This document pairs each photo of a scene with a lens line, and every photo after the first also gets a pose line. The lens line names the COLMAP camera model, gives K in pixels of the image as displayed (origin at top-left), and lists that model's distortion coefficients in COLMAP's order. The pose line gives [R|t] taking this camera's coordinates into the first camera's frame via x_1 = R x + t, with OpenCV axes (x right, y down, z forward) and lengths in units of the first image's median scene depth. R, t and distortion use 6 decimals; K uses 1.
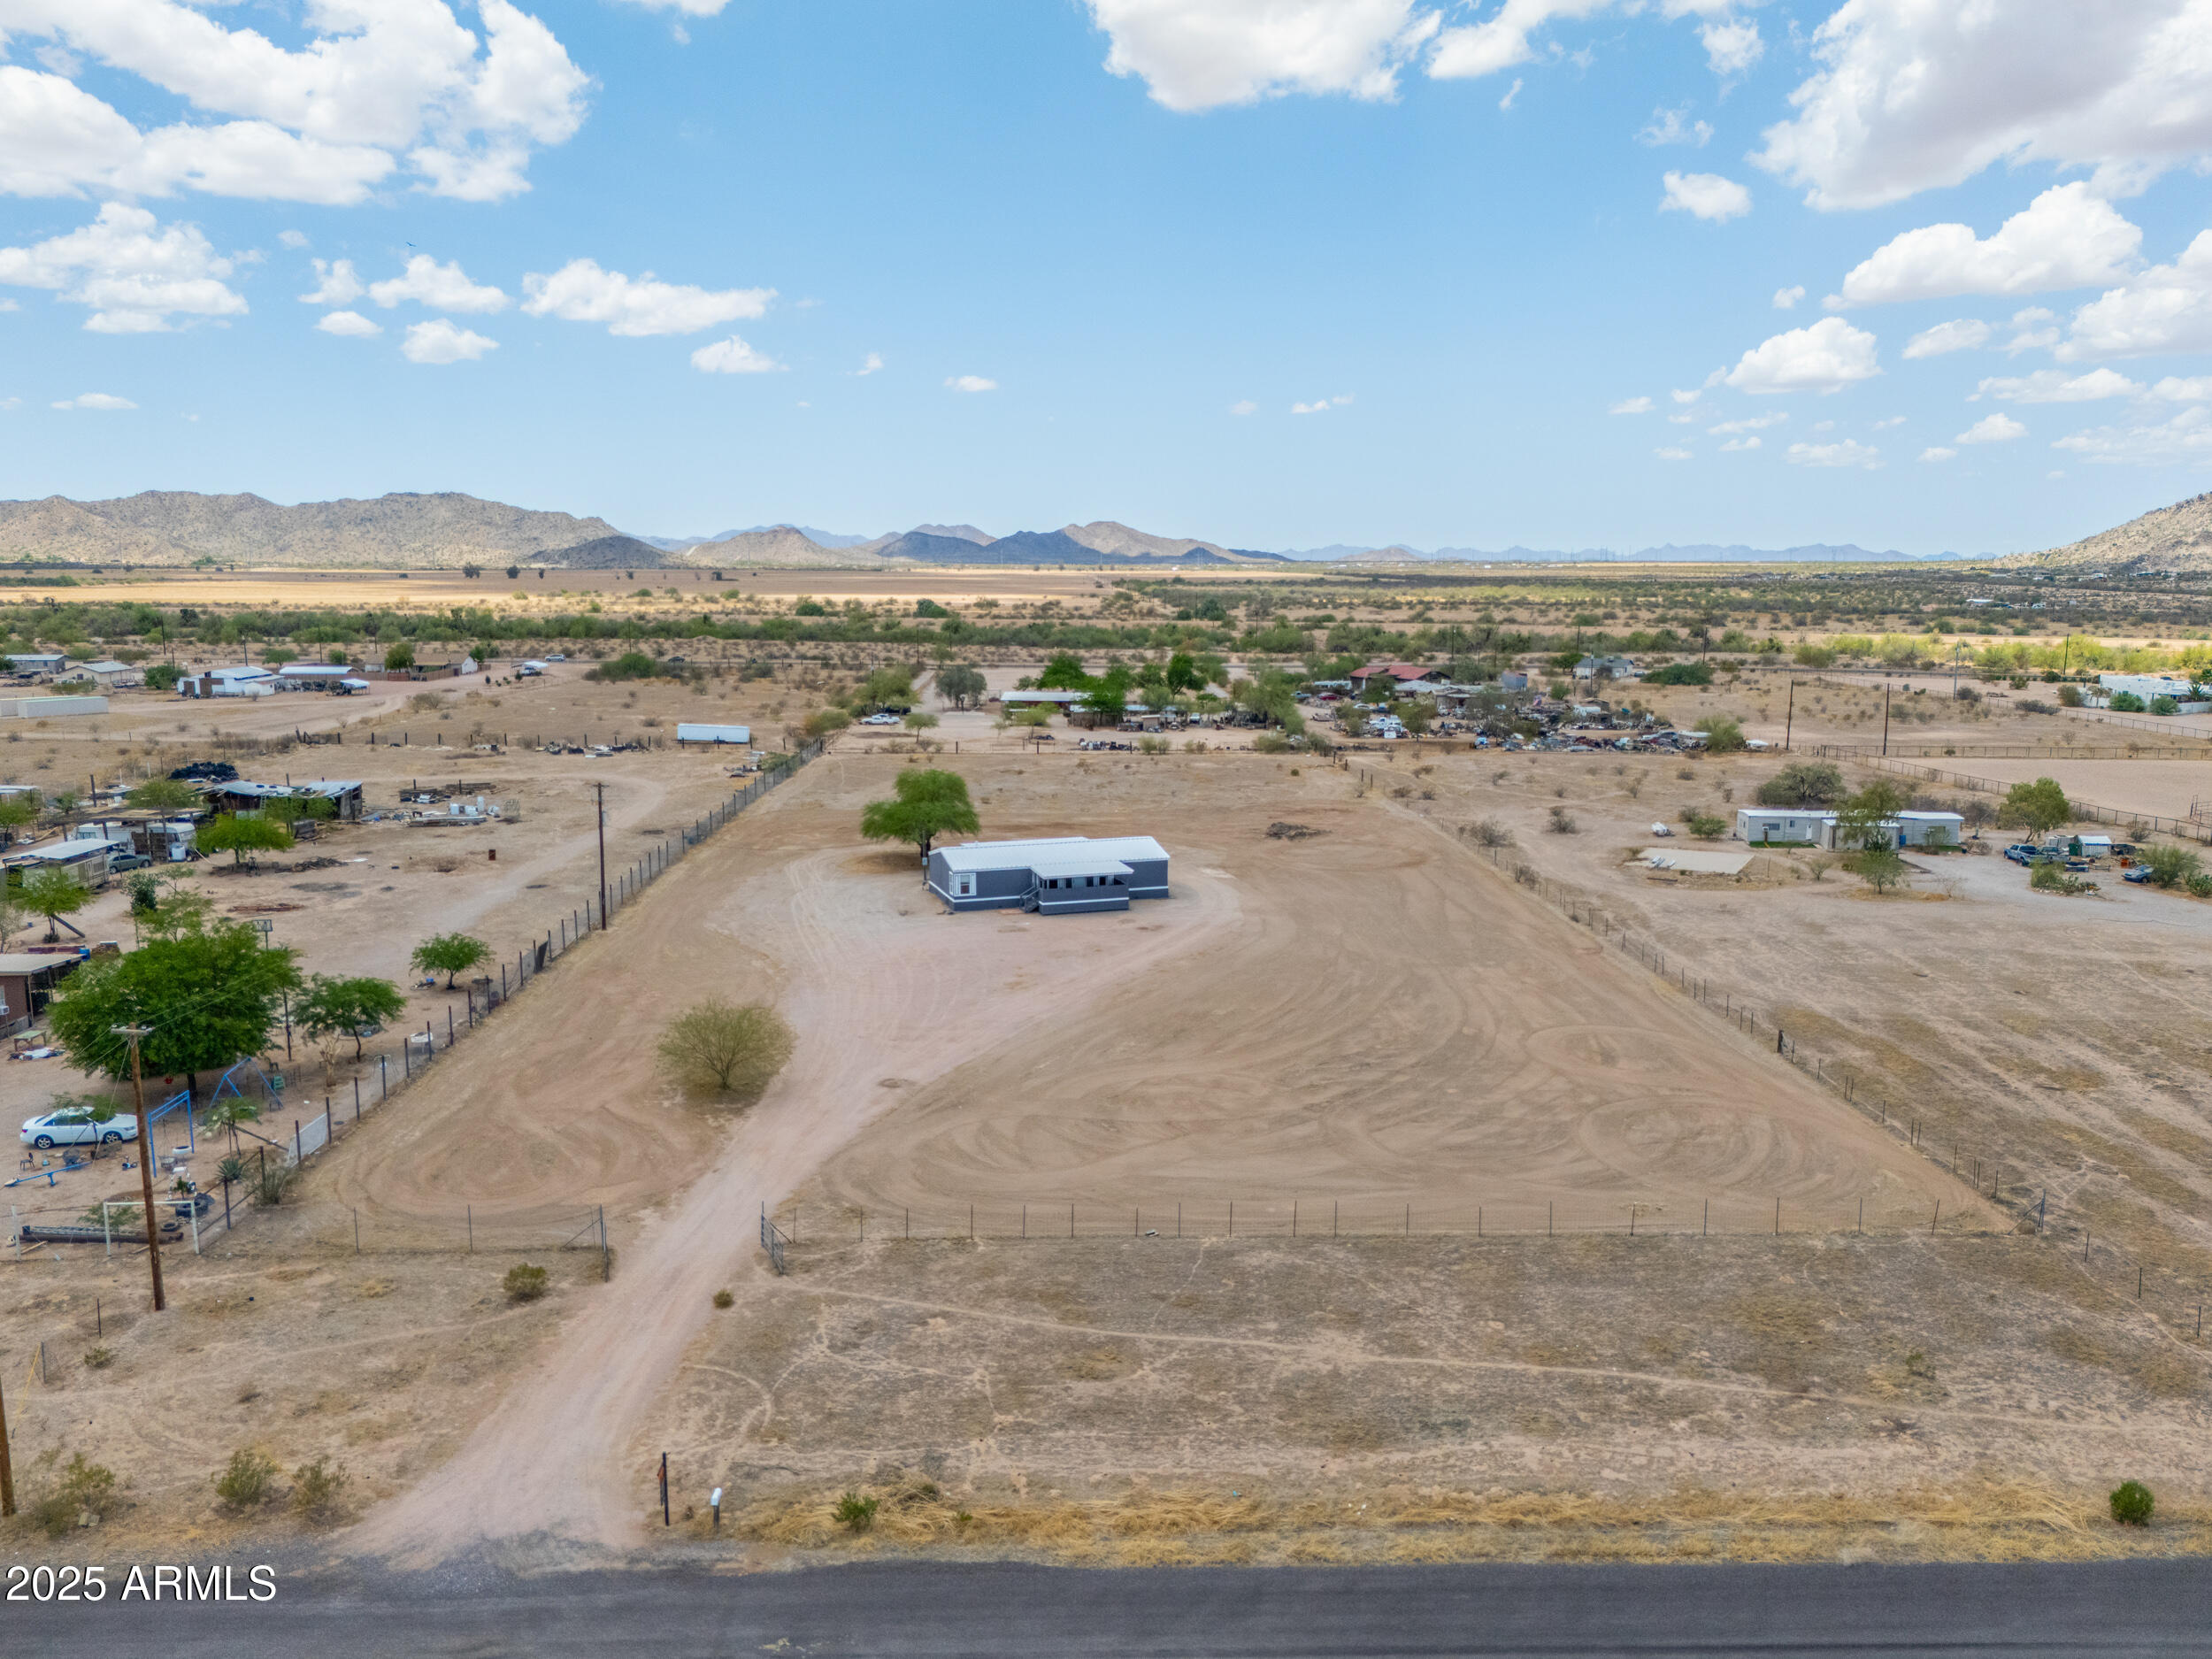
lens RADIAL K [[1606.8, 0, 1128.9], [0, 1606.8, 833.3], [0, 0, 1]] dist [0.065838, -0.054522]
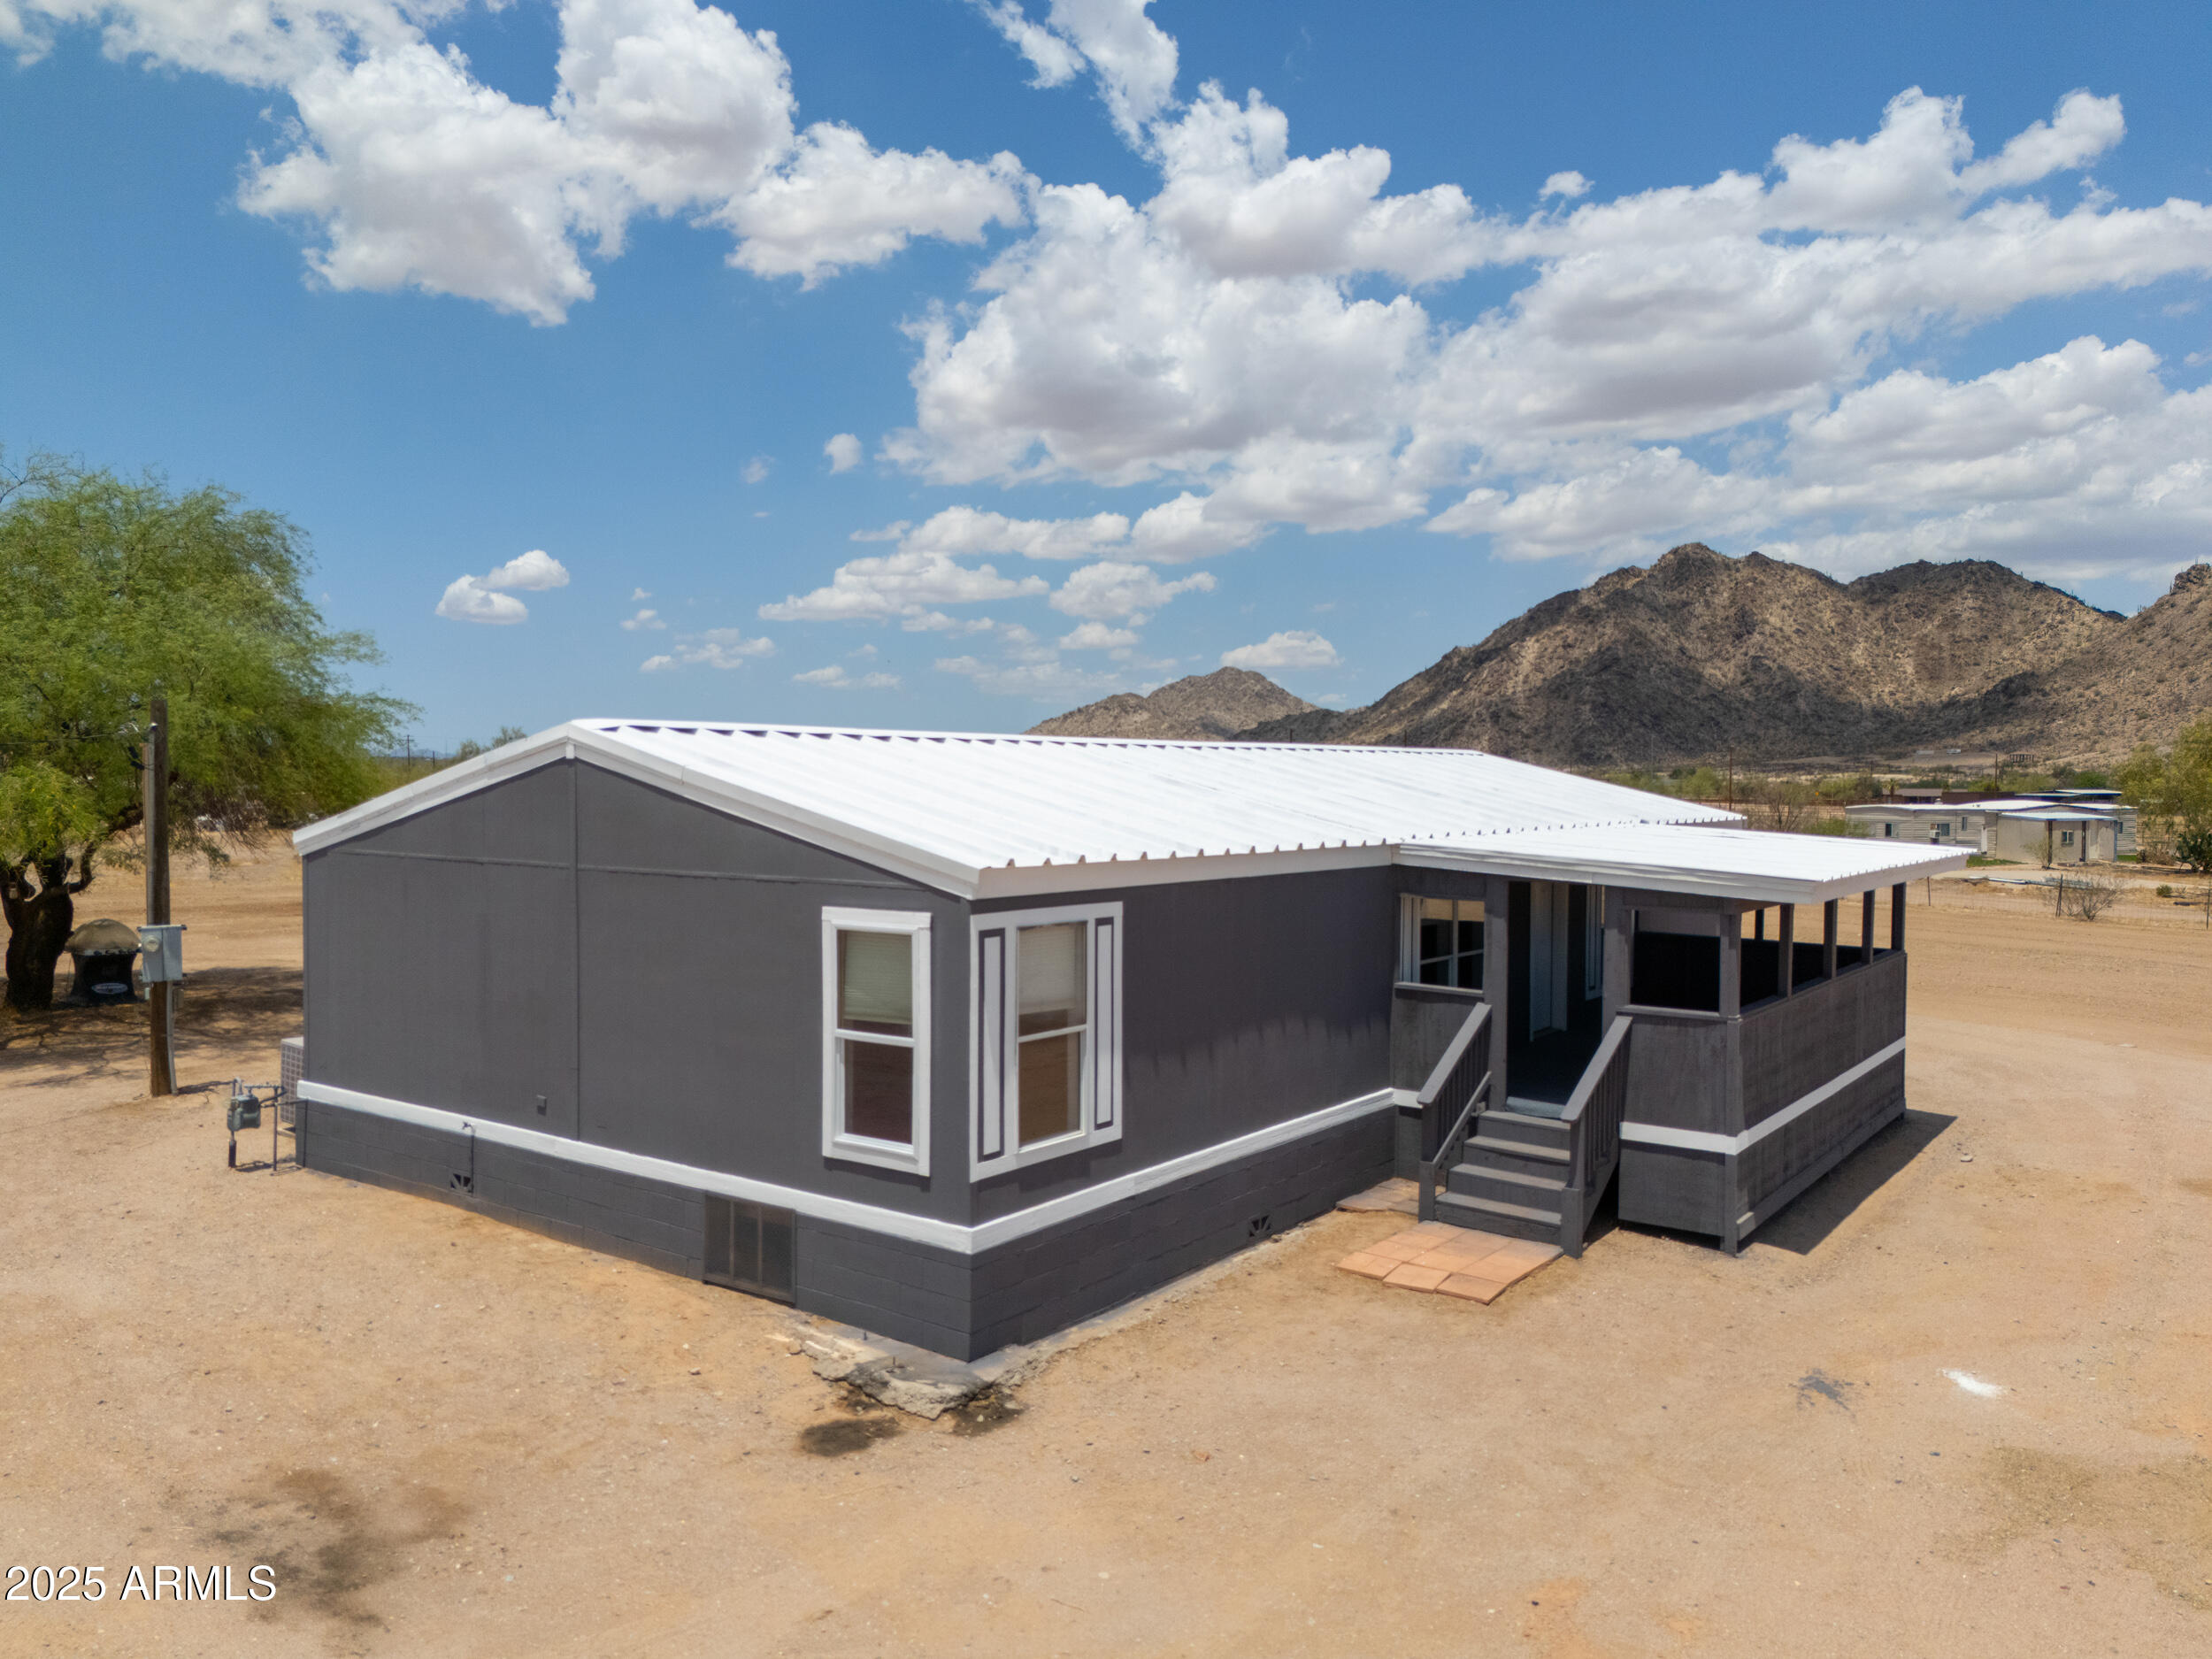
lens RADIAL K [[1586.5, 0, 1060.4], [0, 1586.5, 818.8], [0, 0, 1]] dist [0.043327, -0.038769]
pose [[0.838921, -0.009321, 0.544173, -0.242856], [0.080113, 0.991077, -0.106531, 0.049827], [-0.538324, 0.132967, 0.832182, 1.510907]]
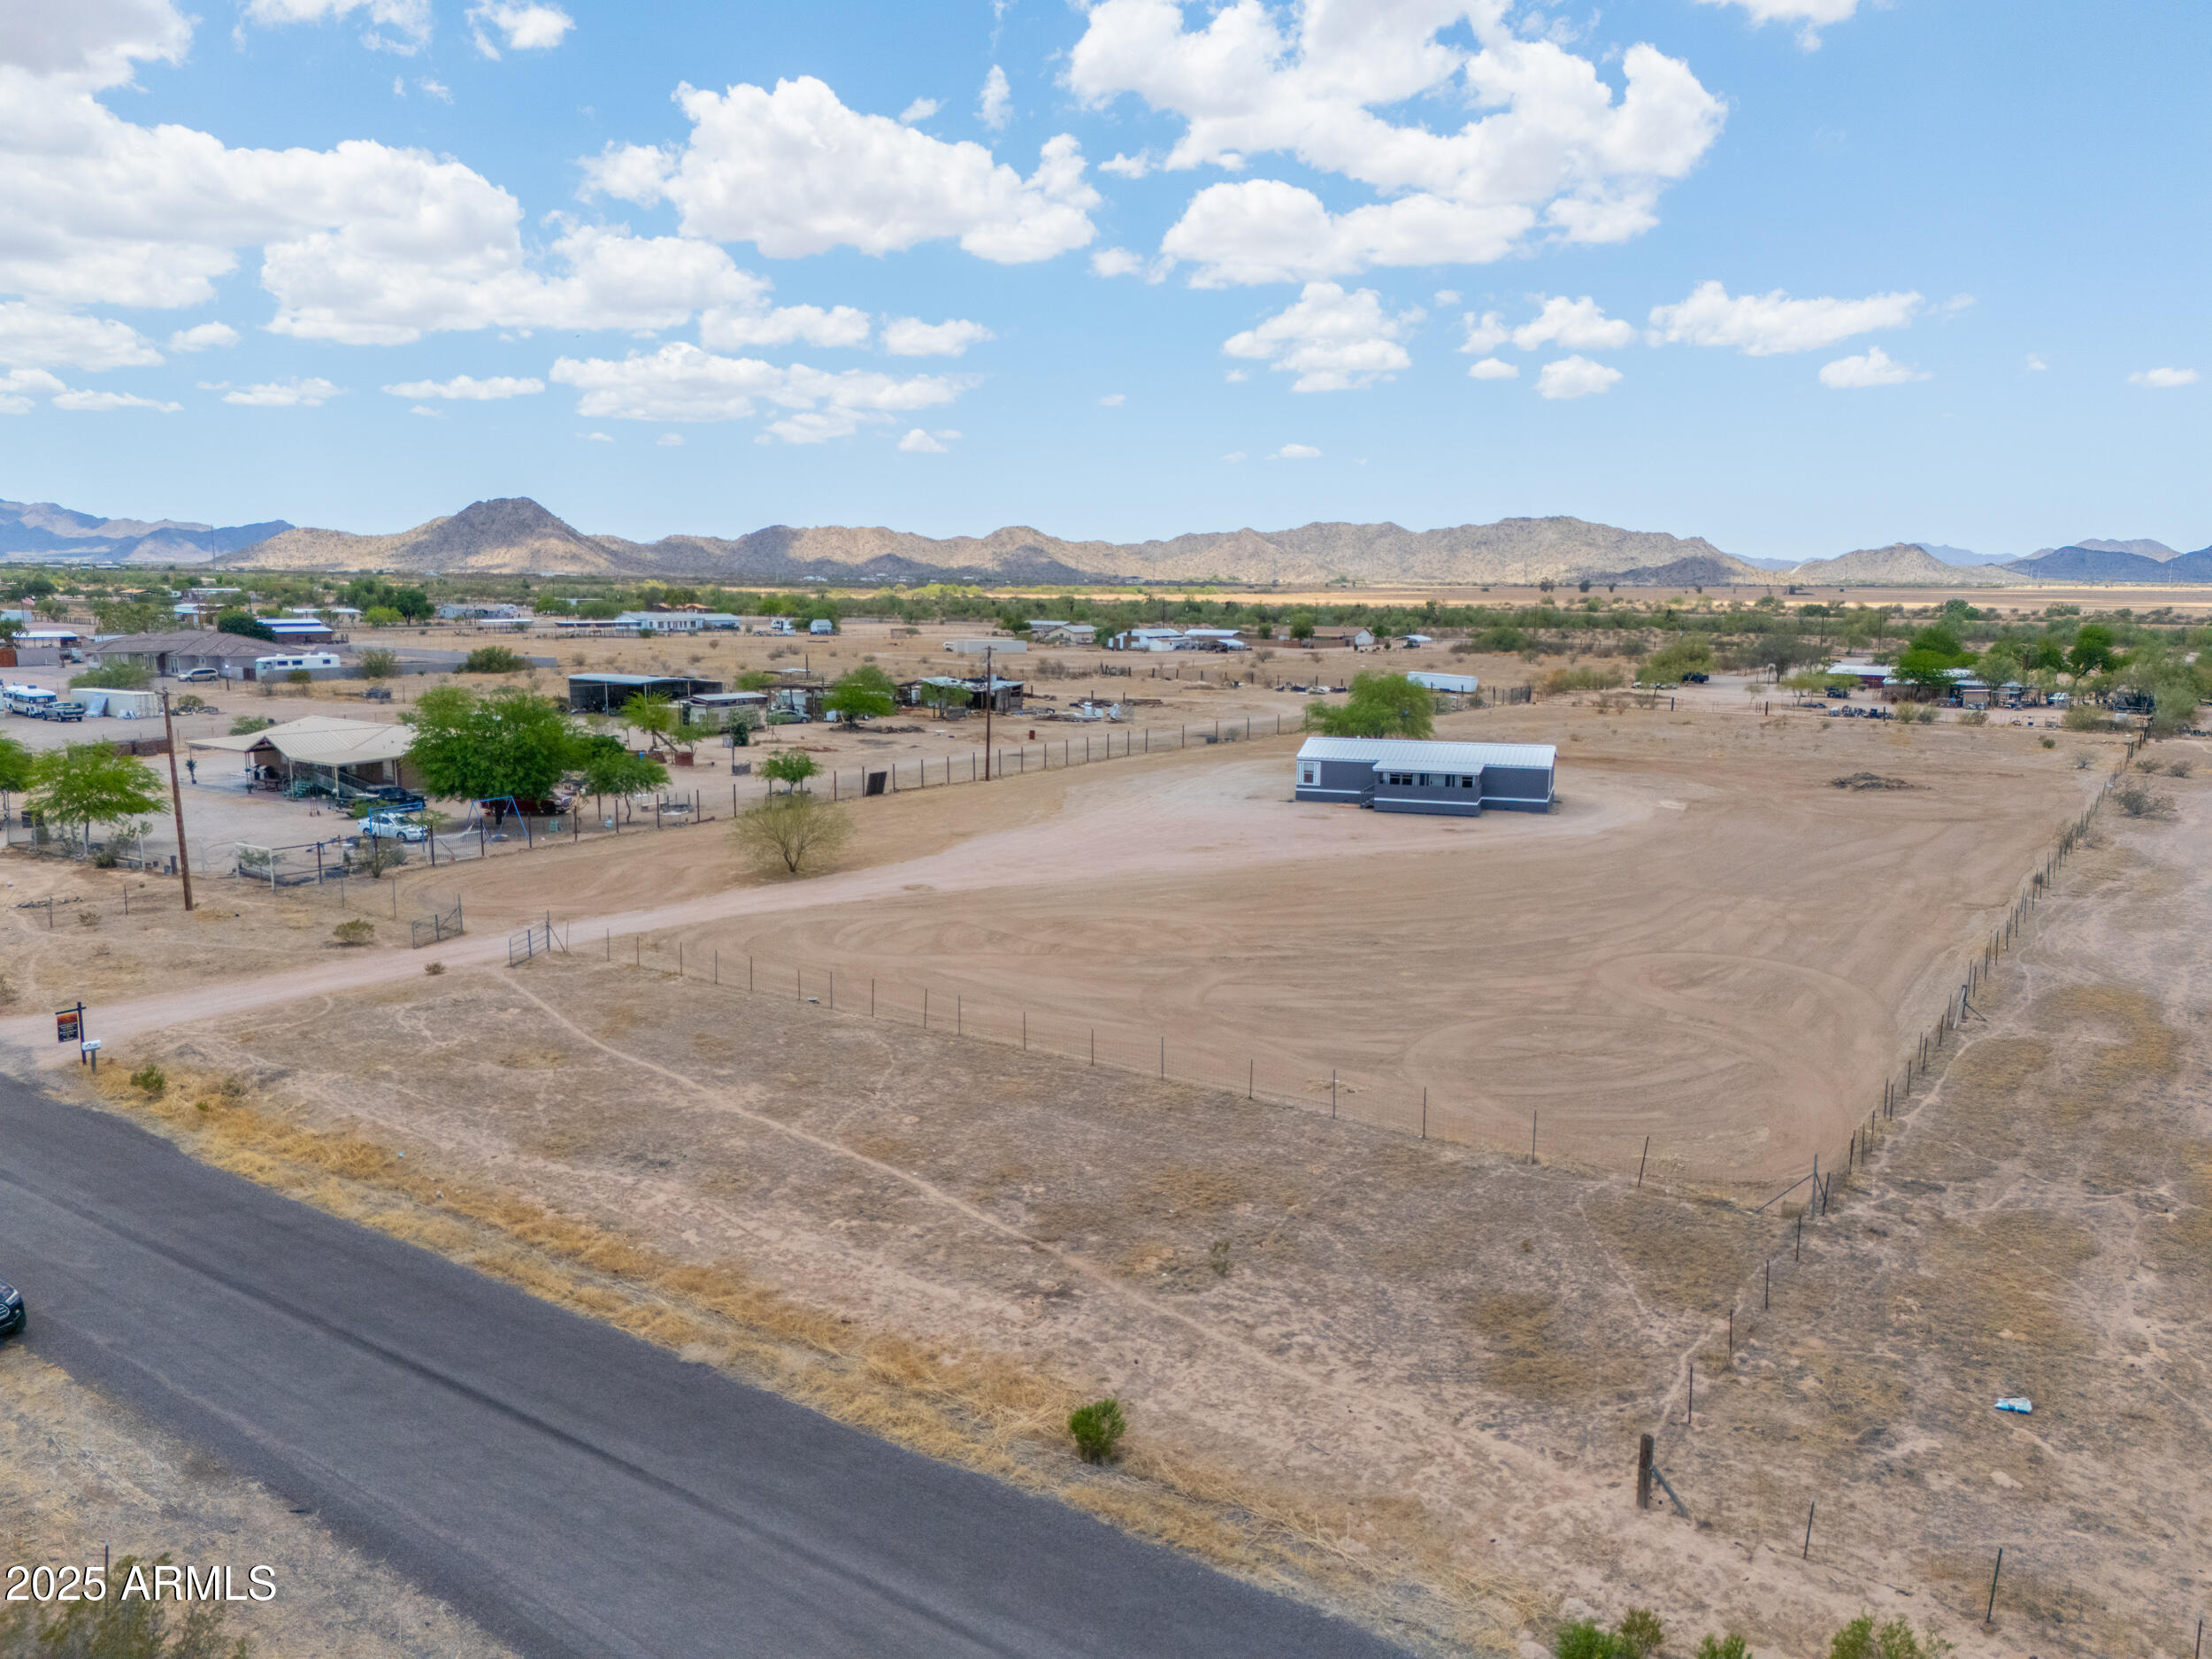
lens RADIAL K [[1623.3, 0, 1137.6], [0, 1623.3, 739.9], [0, 0, 1]] dist [0.043103, -0.000196]
pose [[0.804505, 0.060304, -0.590876, 0.628023], [-0.100603, 0.994293, -0.035499, 0.094809], [0.585363, 0.088003, 0.805981, 0.279793]]
